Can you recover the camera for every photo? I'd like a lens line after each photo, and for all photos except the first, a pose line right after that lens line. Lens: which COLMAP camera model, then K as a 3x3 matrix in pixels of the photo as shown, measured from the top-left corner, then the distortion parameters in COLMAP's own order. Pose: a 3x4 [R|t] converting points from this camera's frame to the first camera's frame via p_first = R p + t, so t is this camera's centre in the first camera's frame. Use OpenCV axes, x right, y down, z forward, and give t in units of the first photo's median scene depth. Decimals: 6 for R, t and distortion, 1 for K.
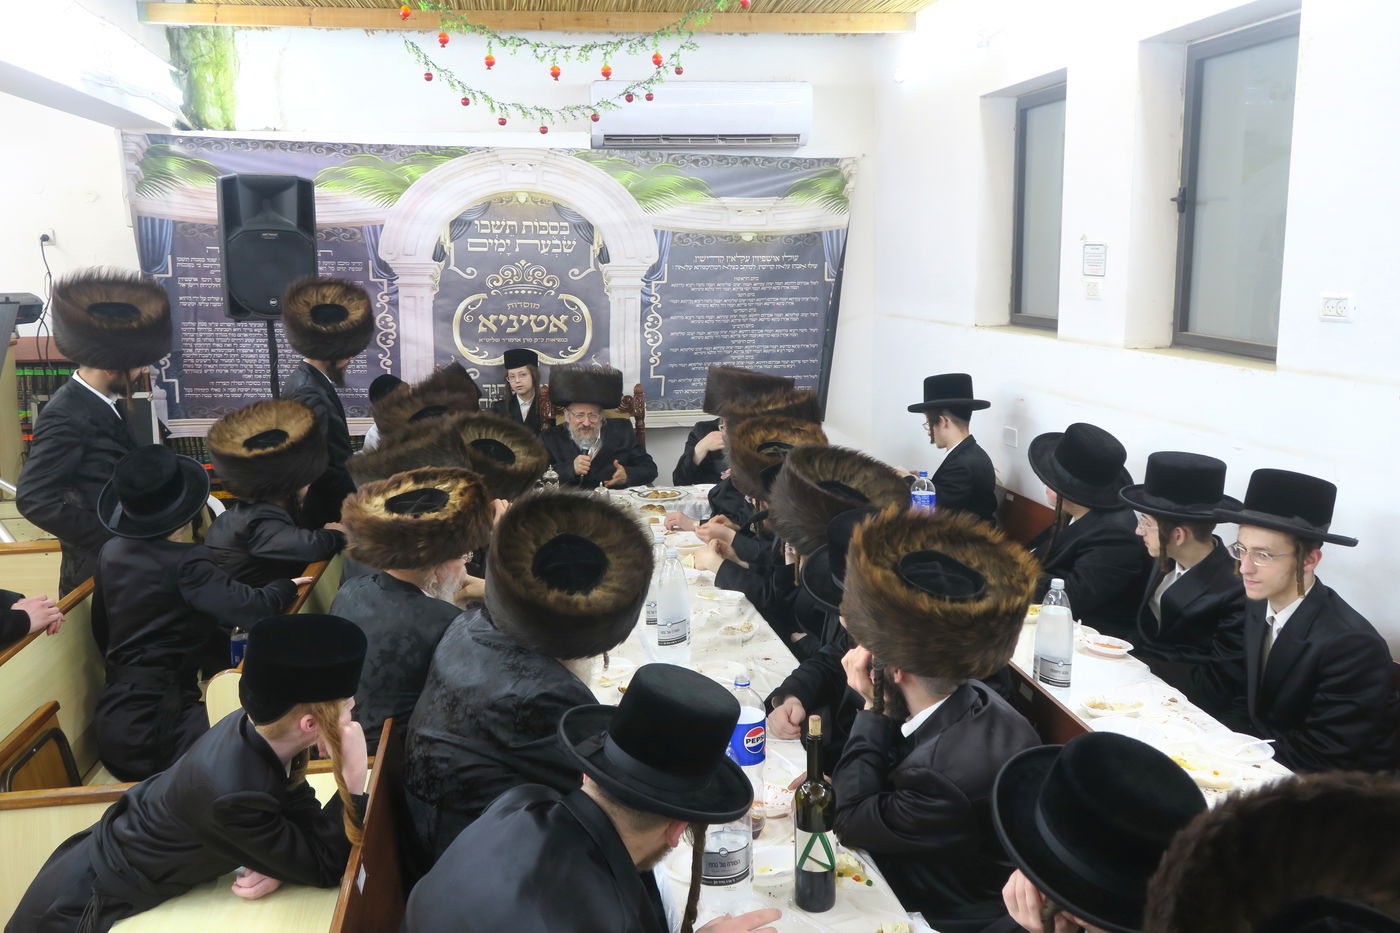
lens RADIAL K [[1168.8, 0, 700.0], [0, 1168.8, 466.5], [0, 0, 1]] dist [-0.012177, -0.008151]
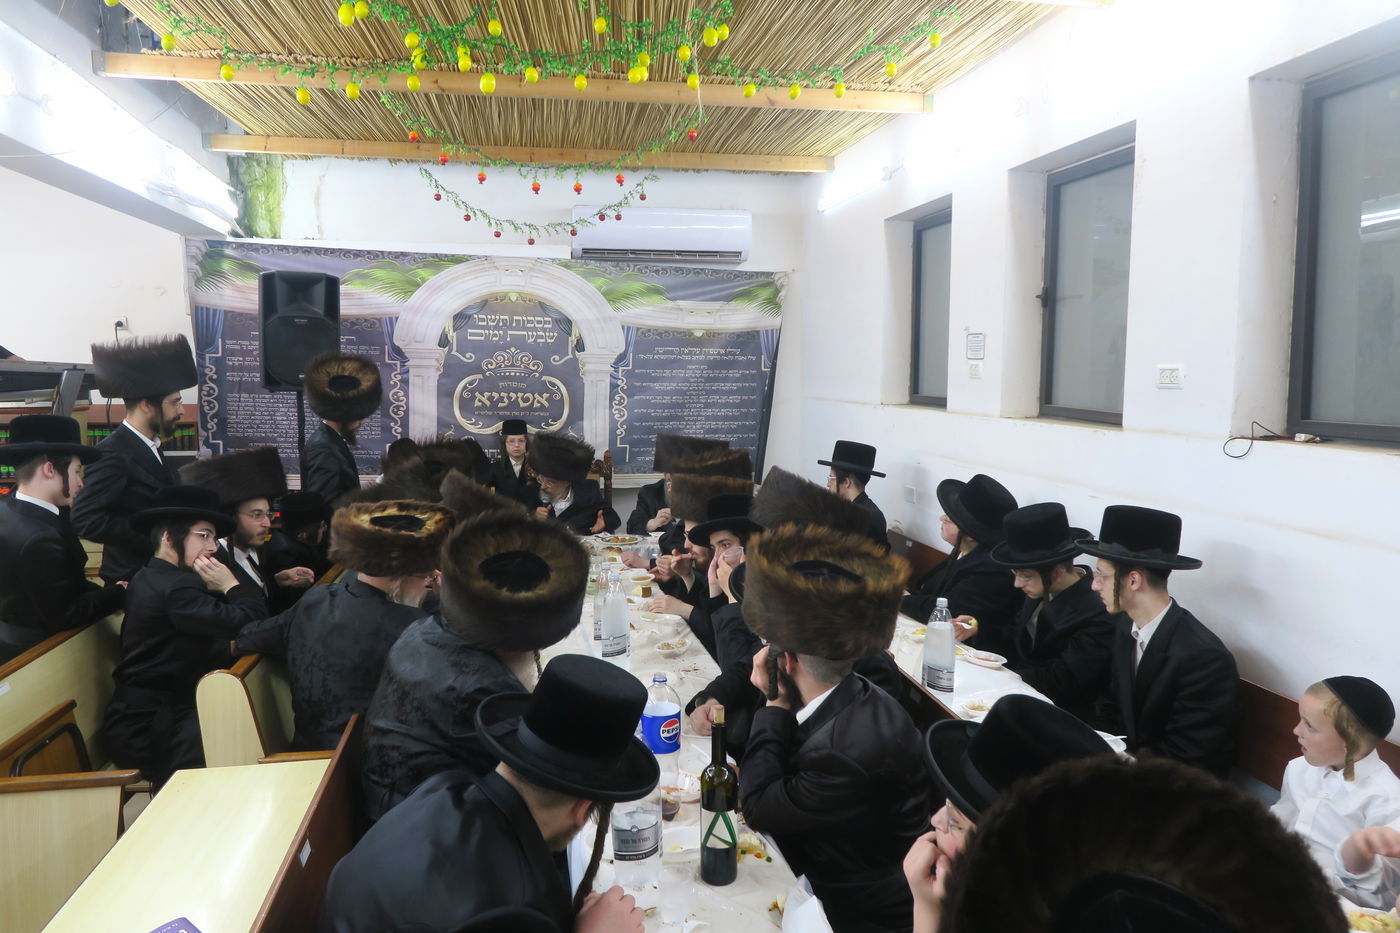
lens RADIAL K [[942.5, 0, 700.0], [0, 942.5, 466.5], [0, 0, 1]] dist [-0.042713, 0.005312]
pose [[0.999431, 0.013369, 0.030957, 0.014435], [-0.011113, 0.997348, -0.071932, 0.014911], [-0.031837, 0.071548, 0.996929, 0.027014]]
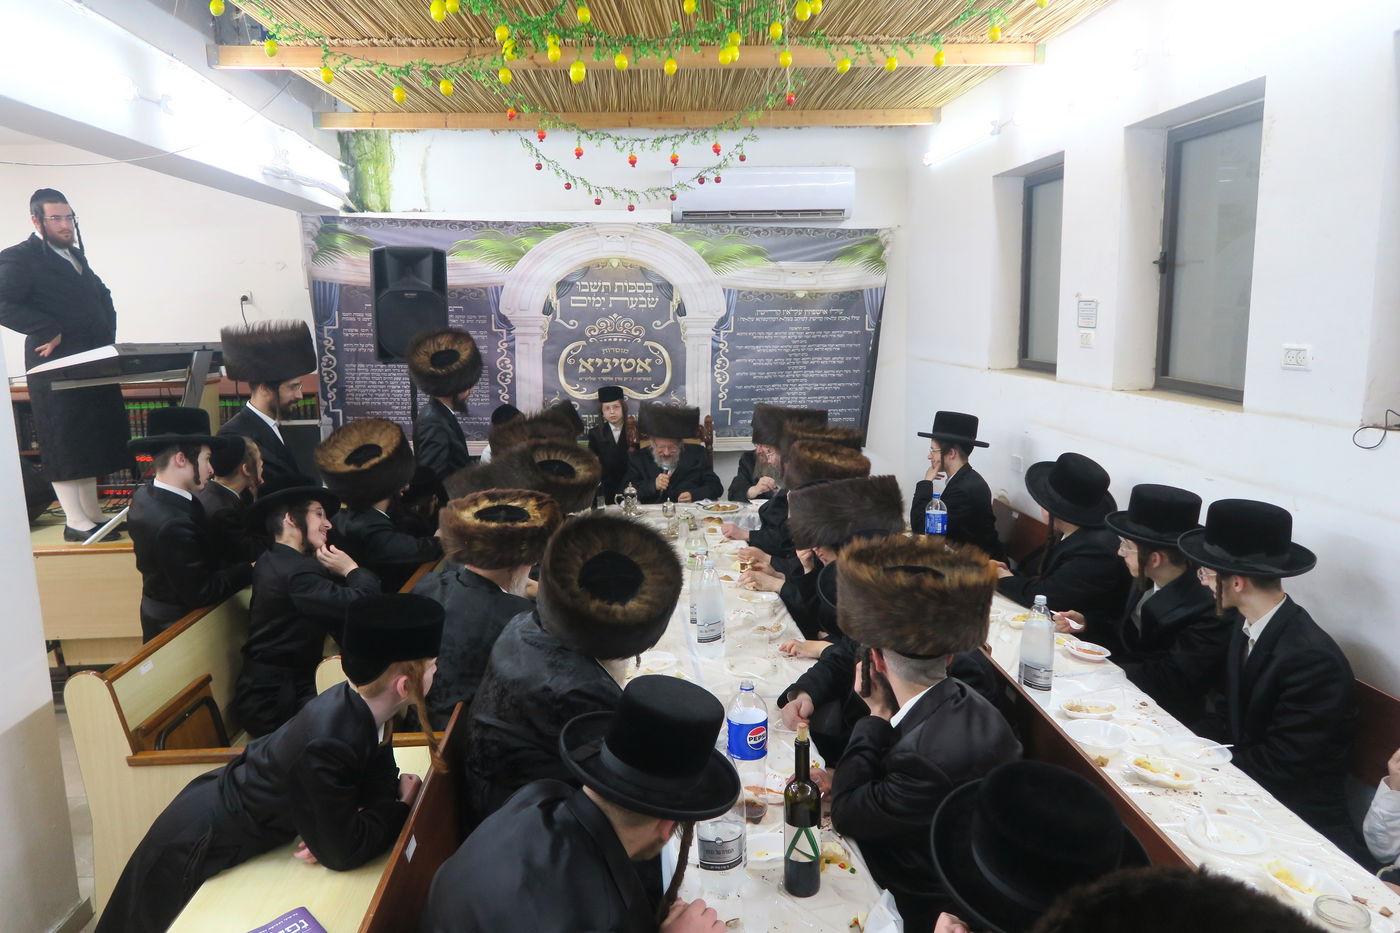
lens RADIAL K [[942.5, 0, 700.0], [0, 942.5, 466.5], [0, 0, 1]] dist [-0.042713, 0.005312]
pose [[0.996462, 0.010468, -0.083392, 0.021287], [-0.011446, 0.999871, -0.011252, -0.006493], [0.083263, 0.012167, 0.996453, 0.025858]]
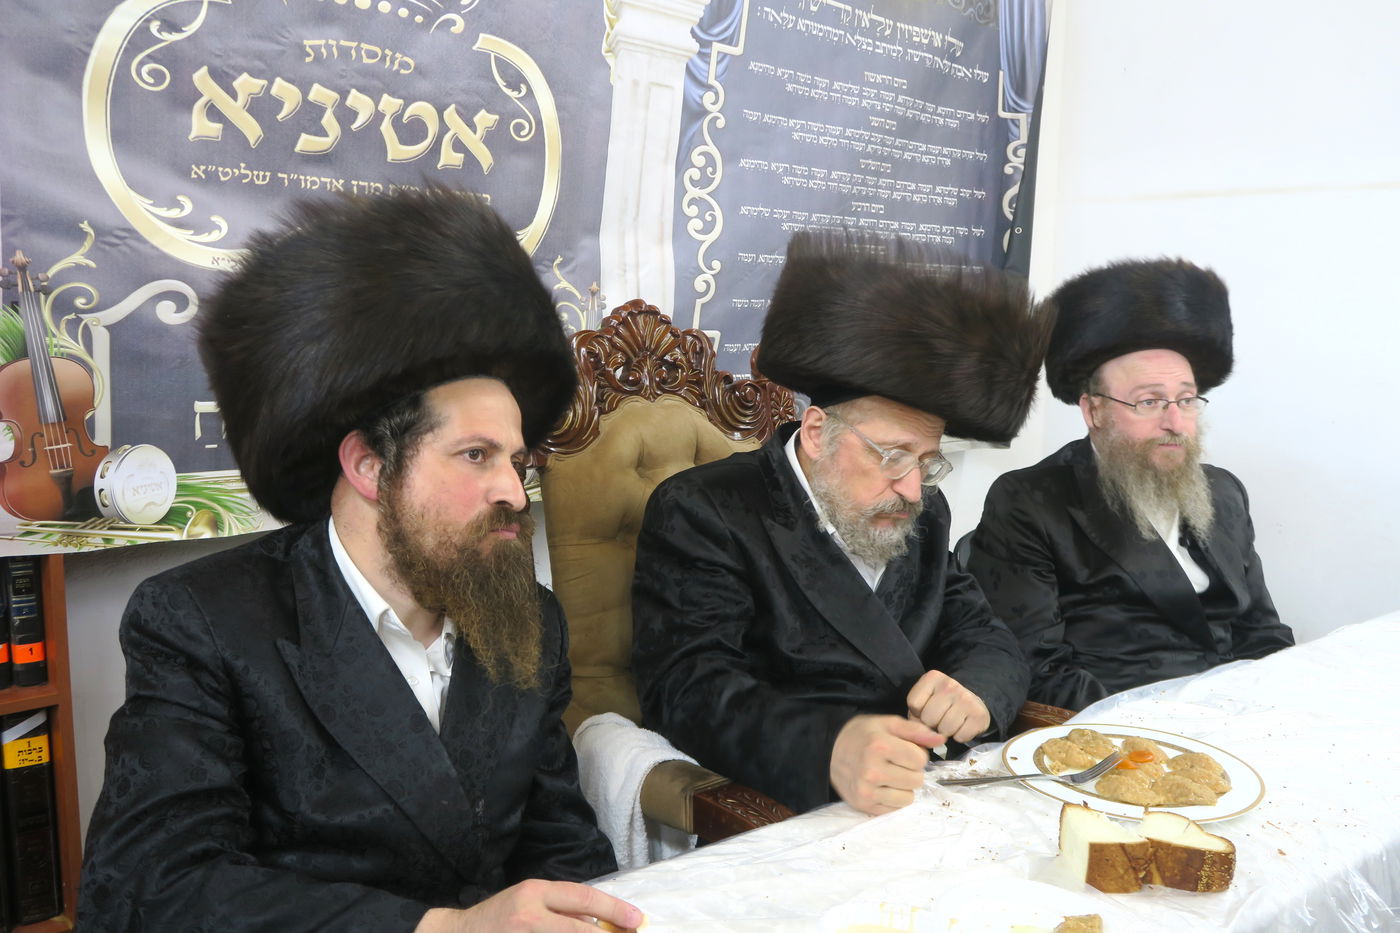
lens RADIAL K [[1243.3, 0, 700.0], [0, 1243.3, 466.5], [0, 0, 1]] dist [0.006405, 0.016795]
pose [[0.878241, -0.047281, 0.475875, -0.228789], [0.070898, 0.996977, -0.031790, -0.028112], [-0.472934, 0.061658, 0.878938, 0.728473]]
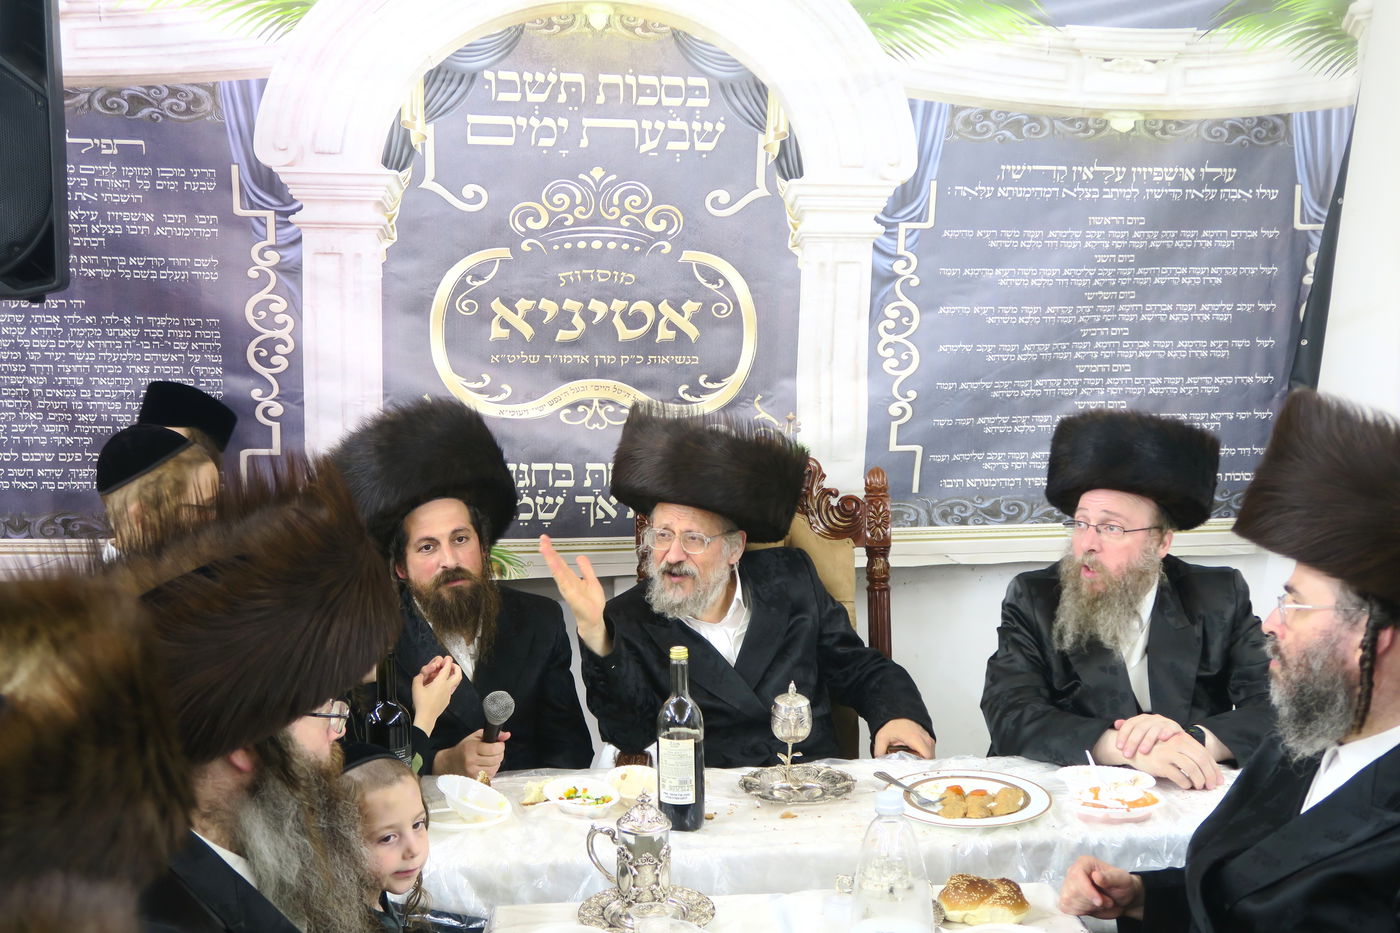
lens RADIAL K [[1539.0, 0, 700.0], [0, 1539.0, 466.5], [0, 0, 1]] dist [-0.004906, 0.006361]
pose [[0.996395, 0.011665, -0.084034, -0.068247], [-0.015992, 0.998570, -0.051006, -0.043065], [0.083318, 0.052166, 0.995157, 0.465464]]
